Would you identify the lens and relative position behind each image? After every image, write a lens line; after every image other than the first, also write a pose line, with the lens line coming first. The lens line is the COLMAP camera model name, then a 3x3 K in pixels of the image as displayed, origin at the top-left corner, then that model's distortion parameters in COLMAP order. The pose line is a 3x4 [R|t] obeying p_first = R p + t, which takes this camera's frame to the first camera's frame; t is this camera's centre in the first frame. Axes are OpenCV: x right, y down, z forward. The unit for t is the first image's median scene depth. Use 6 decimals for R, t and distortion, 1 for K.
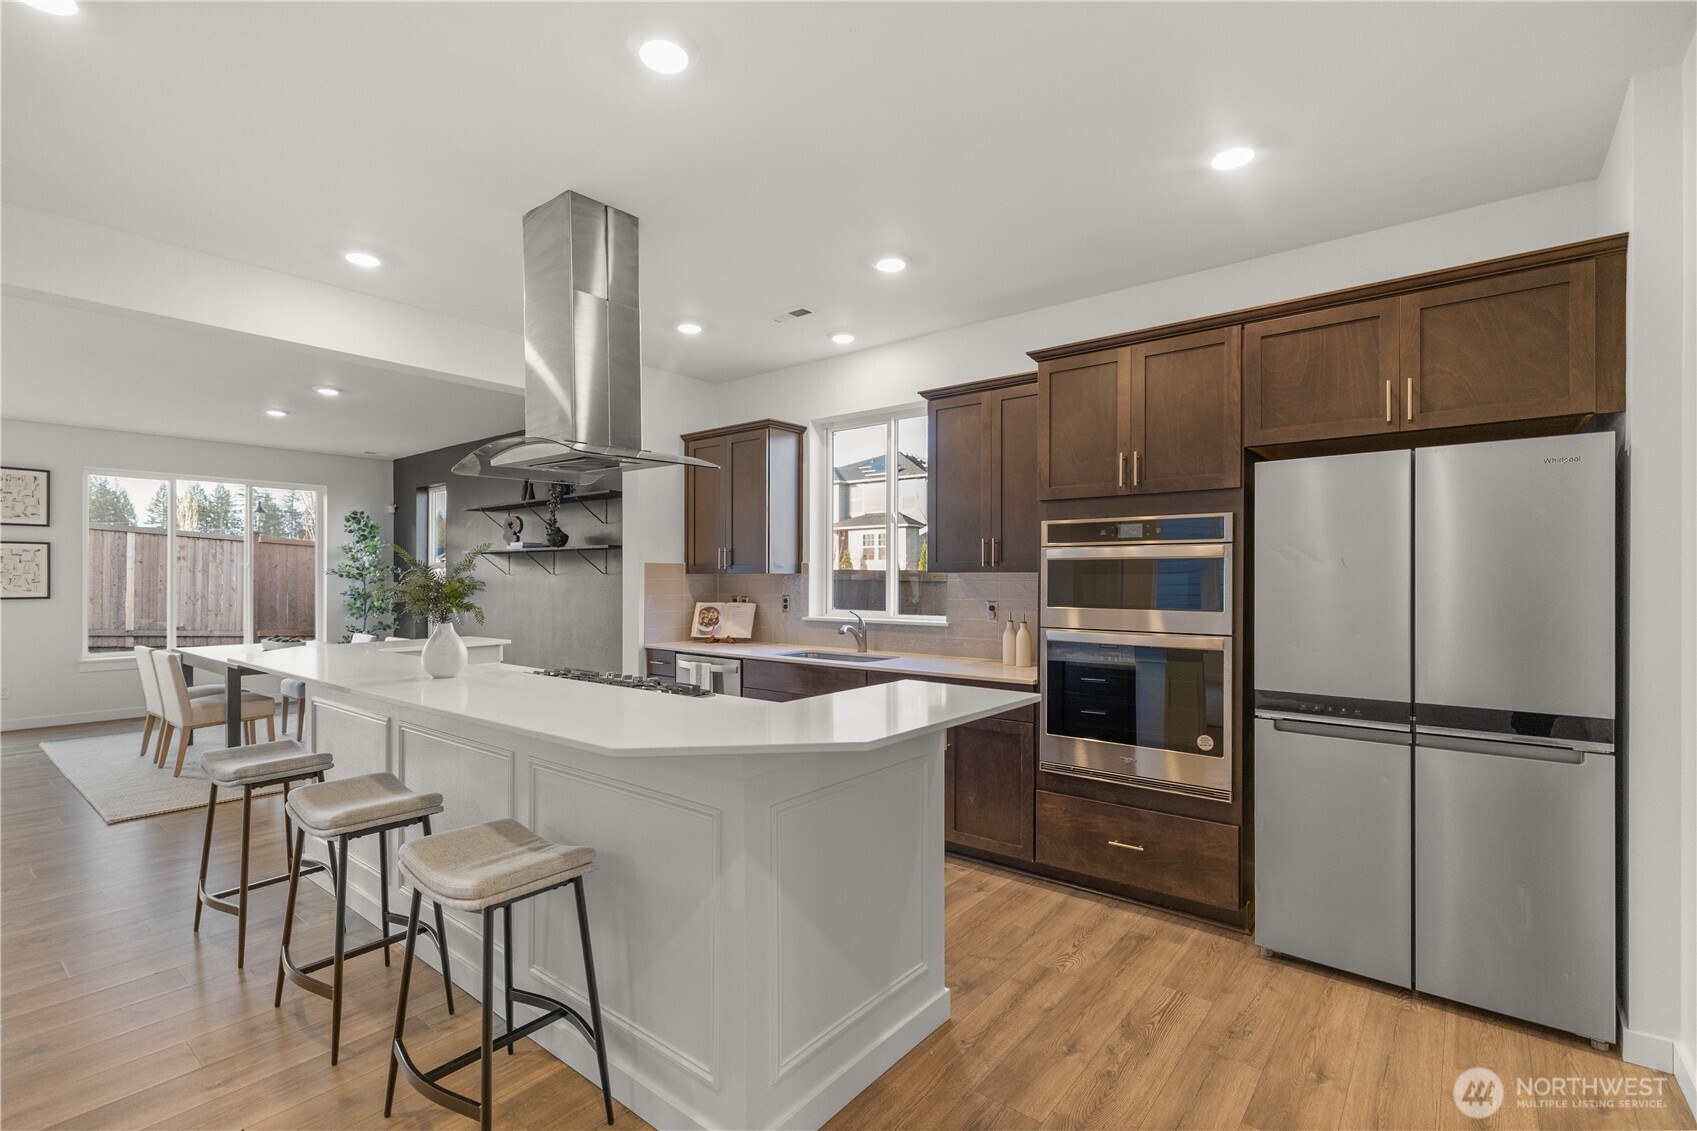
lens RADIAL K [[758.6, 0, 845.9], [0, 758.6, 578.2], [0, 0, 1]] dist [0.000923, -0.000767]
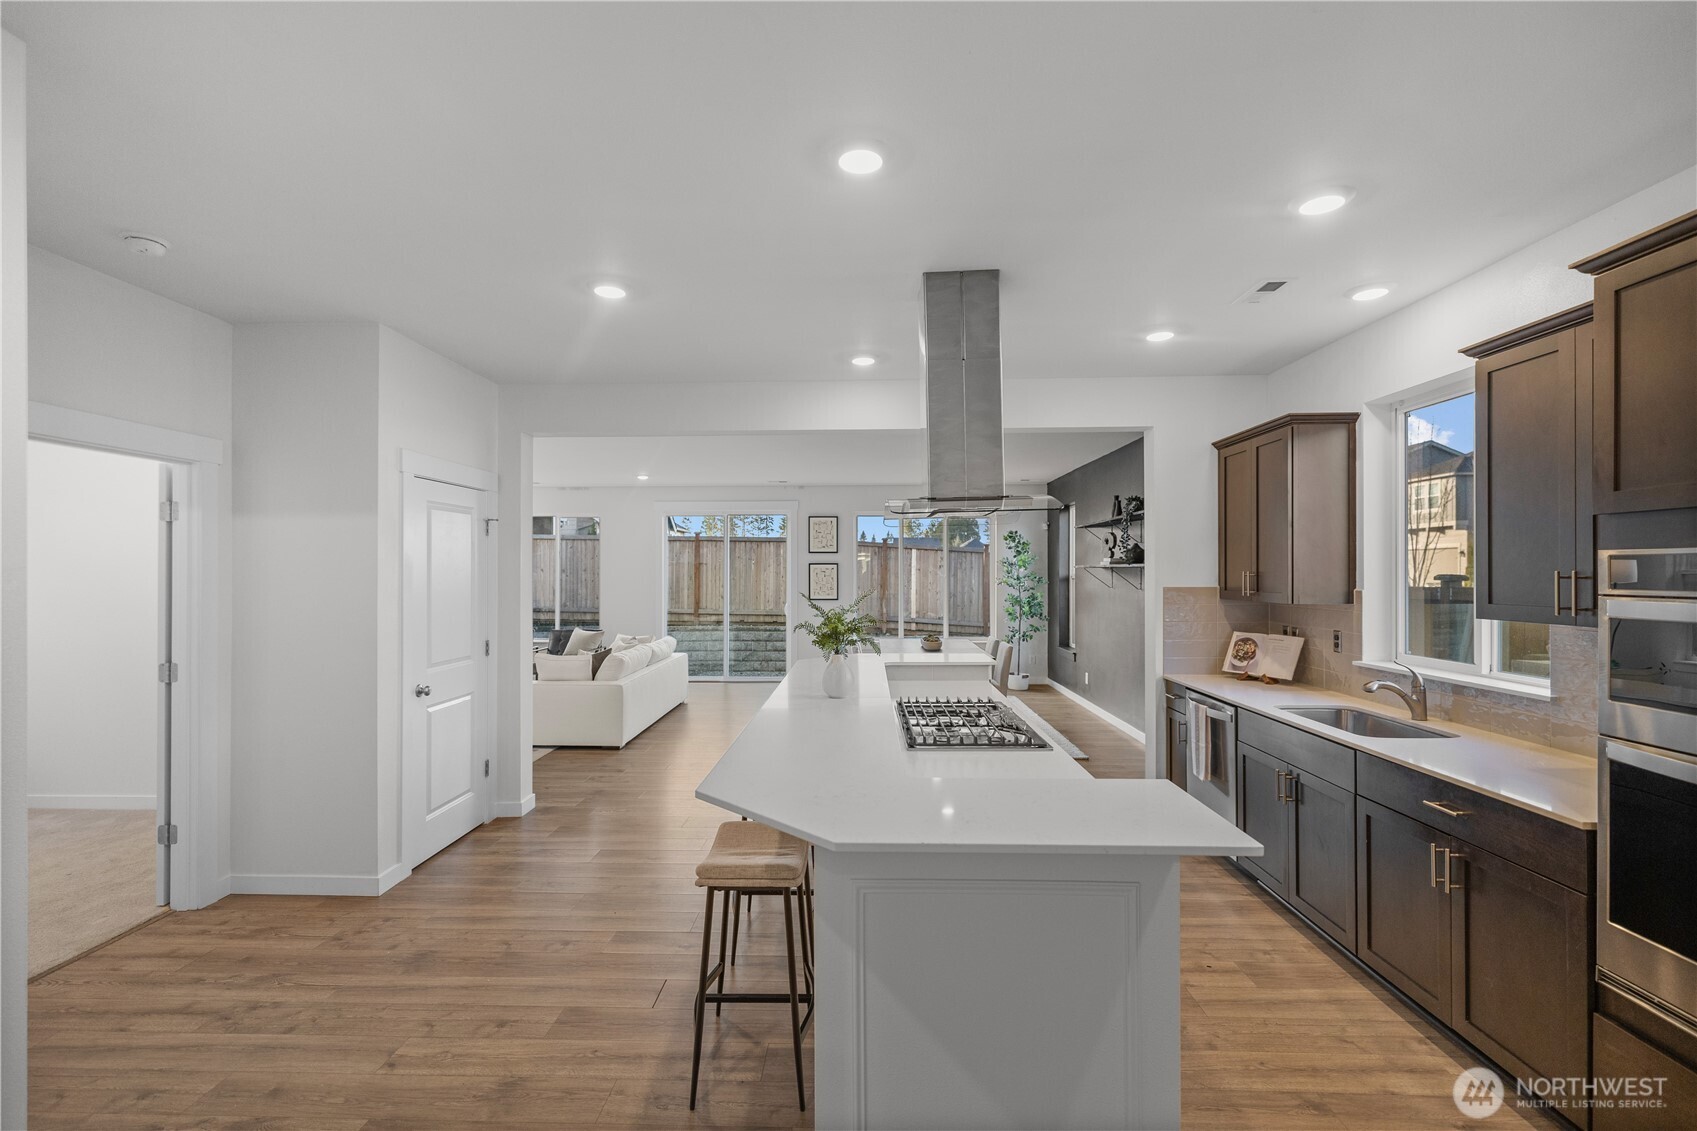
lens RADIAL K [[758.6, 0, 857.5], [0, 758.6, 570.2], [0, 0, 1]] dist [0.000923, -0.000767]
pose [[0.609583, -0.001259, -0.792721, 0.245830], [-0.000784, 0.999997, -0.002191, -0.038848], [0.792722, 0.001956, 0.609581, 0.132359]]
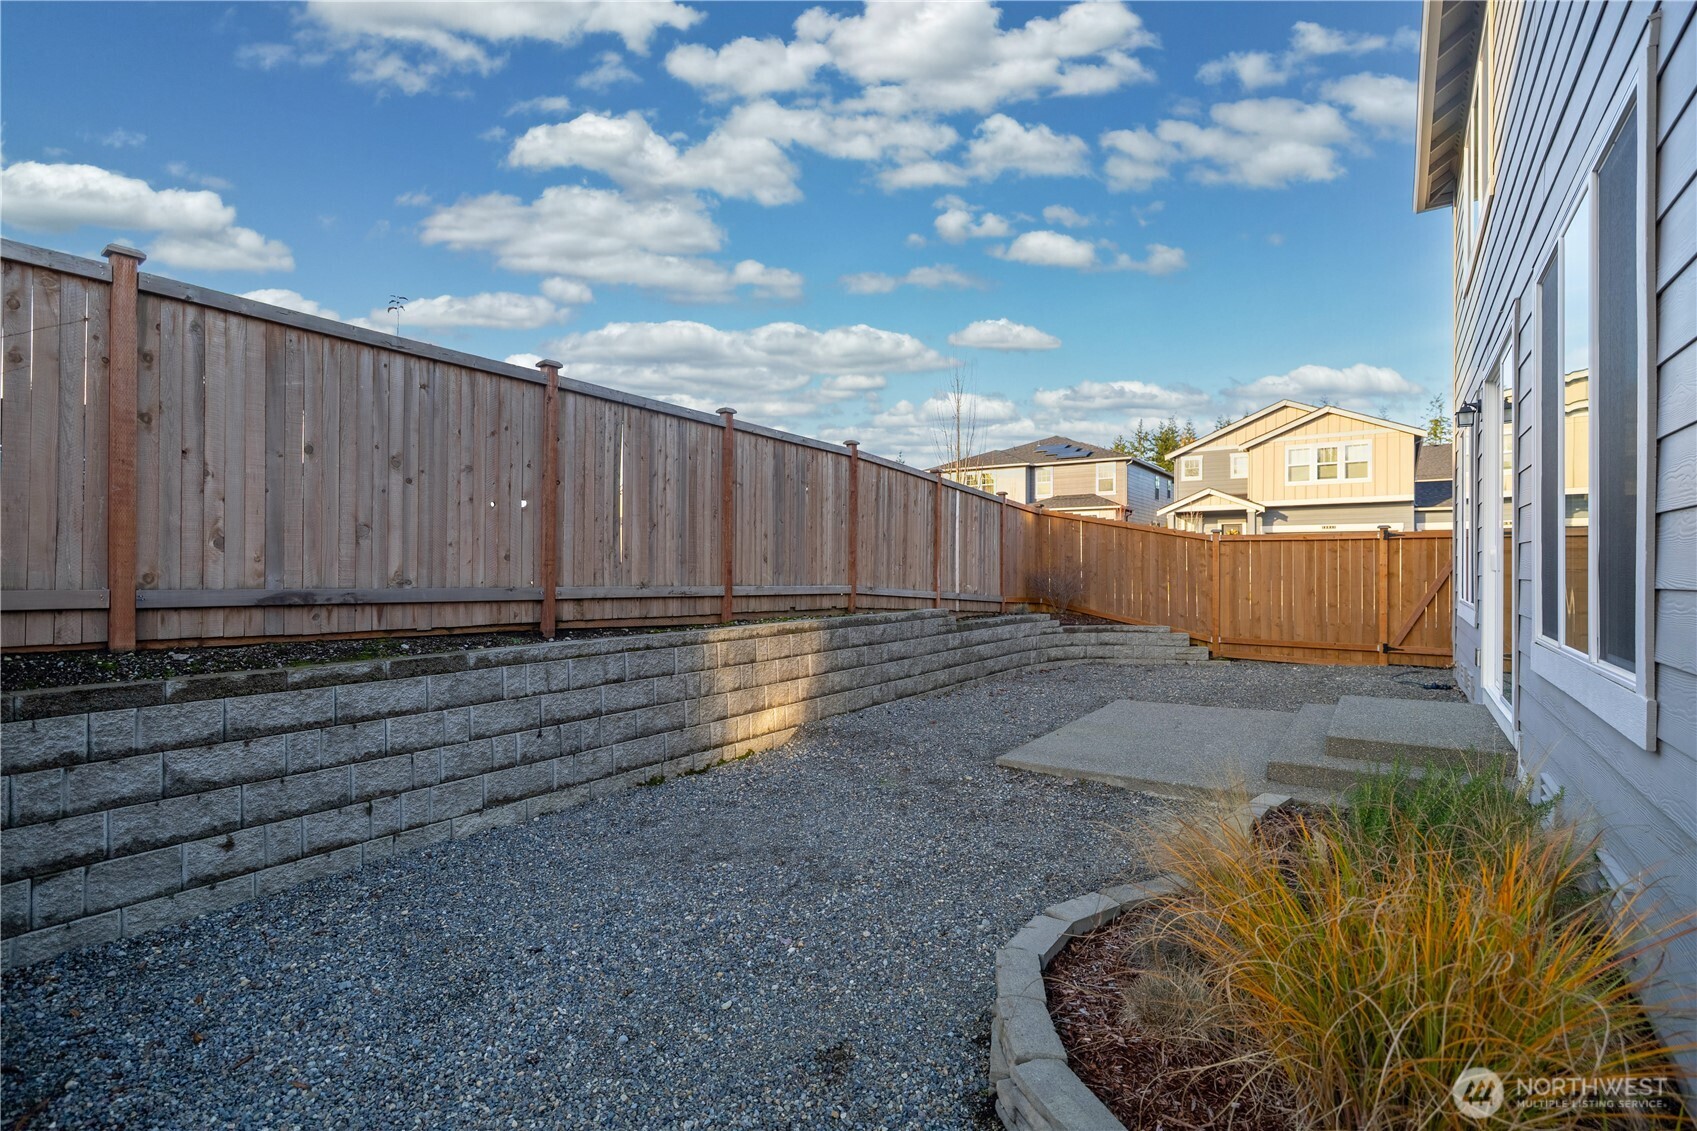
lens RADIAL K [[758.6, 0, 844.1], [0, 758.6, 566.7], [0, 0, 1]] dist [0.000923, -0.000767]
pose [[0.999252, 0.003998, 0.038451, -2.526382], [-0.003951, 0.999991, -0.001294, 0.084383], [-0.038456, 0.001142, 0.999260, 0.134790]]
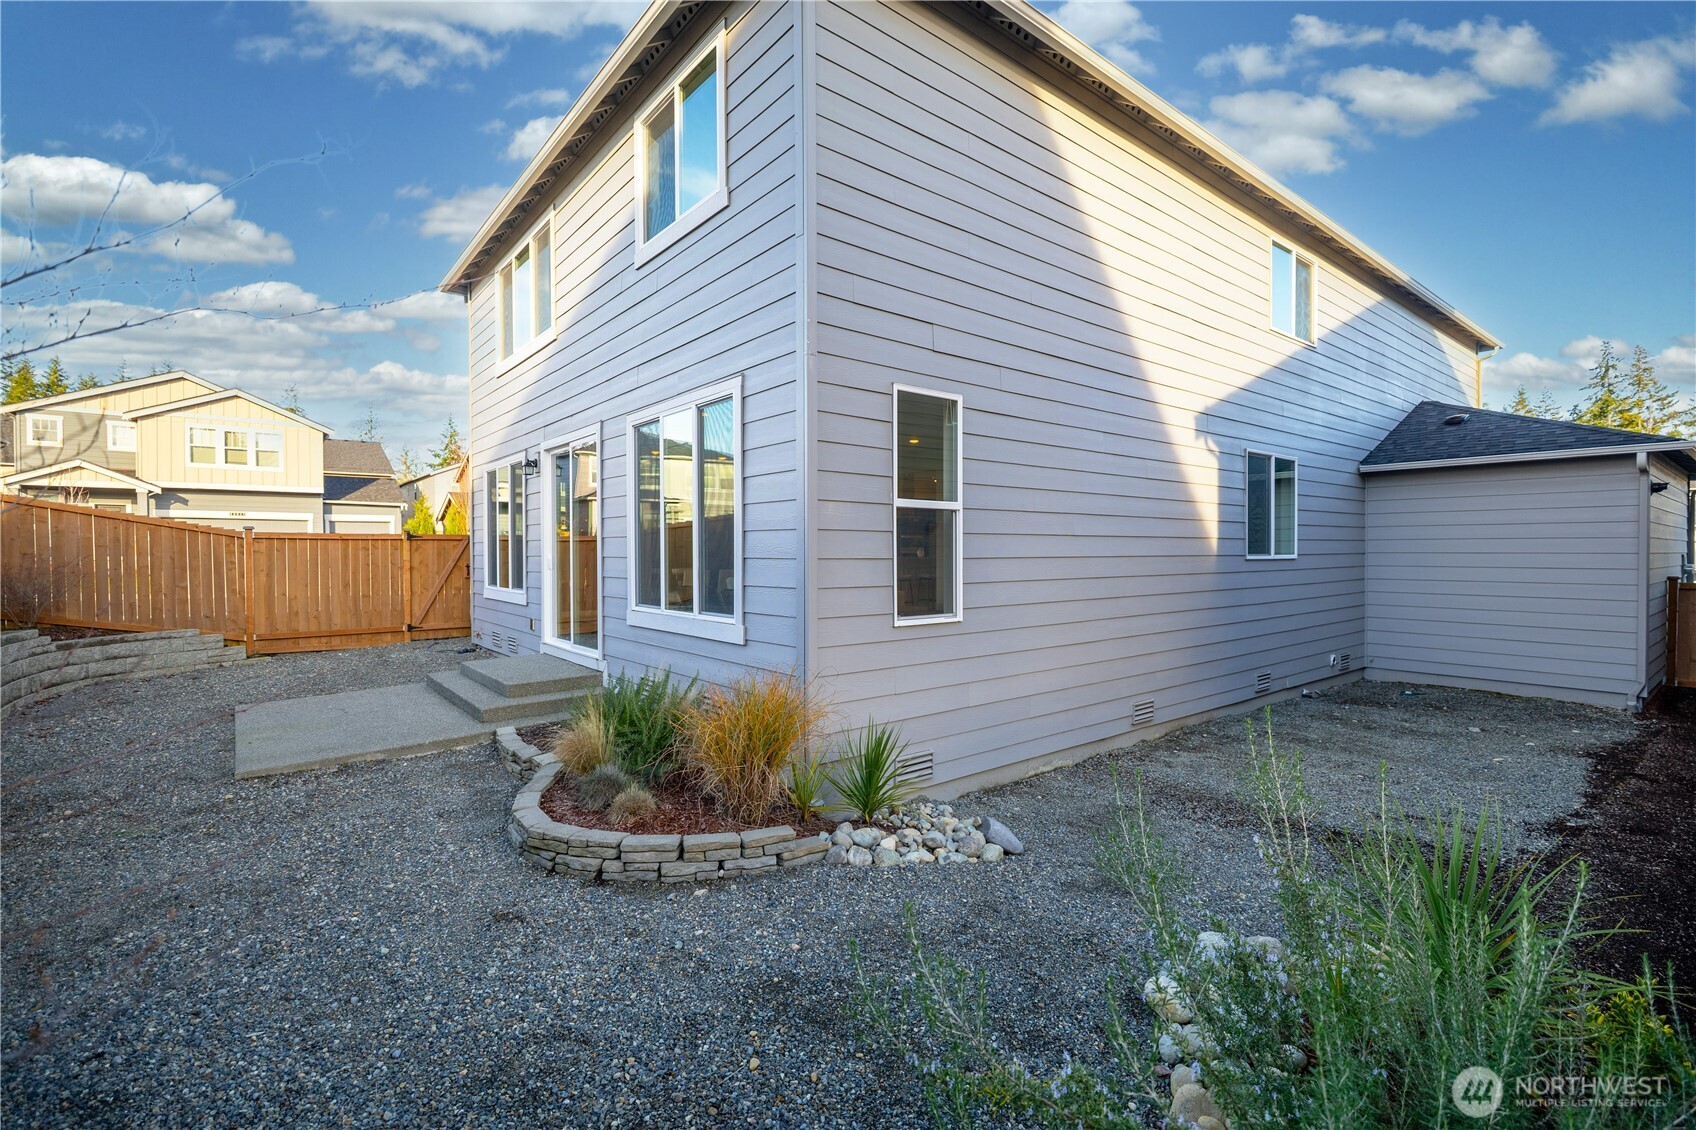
lens RADIAL K [[758.2, 0, 847.8], [0, 758.2, 561.3], [0, 0, 1]] dist [0.000923, -0.000767]
pose [[0.222630, -0.015004, 0.974788, -3.157376], [0.003675, 0.999887, 0.014552, 0.040461], [-0.974896, 0.000343, 0.222660, 0.125379]]
